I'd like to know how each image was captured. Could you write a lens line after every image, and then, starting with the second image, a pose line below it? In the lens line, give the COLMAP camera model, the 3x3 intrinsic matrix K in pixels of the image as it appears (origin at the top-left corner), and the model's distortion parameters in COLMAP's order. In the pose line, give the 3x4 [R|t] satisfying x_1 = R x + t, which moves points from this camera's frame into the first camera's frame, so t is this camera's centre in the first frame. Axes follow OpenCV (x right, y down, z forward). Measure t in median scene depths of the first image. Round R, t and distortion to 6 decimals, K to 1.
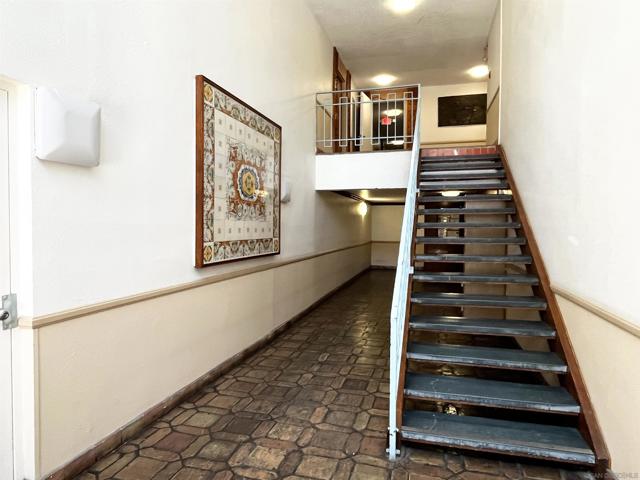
lens RADIAL K [[403.5, 0, 320.0], [0, 403.5, 240.0], [0, 0, 1]] dist [-0.000558, -0.000203]
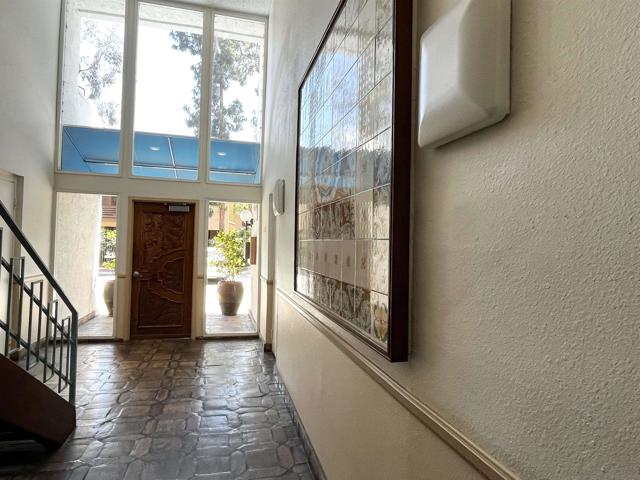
lens RADIAL K [[403.5, 0, 320.0], [0, 403.5, 240.0], [0, 0, 1]] dist [-0.000558, -0.000203]
pose [[-0.870228, -0.034151, -0.491463, 0.114684], [-0.047034, 0.998797, 0.013878, -0.074706], [0.490398, 0.035193, -0.870788, 1.963619]]
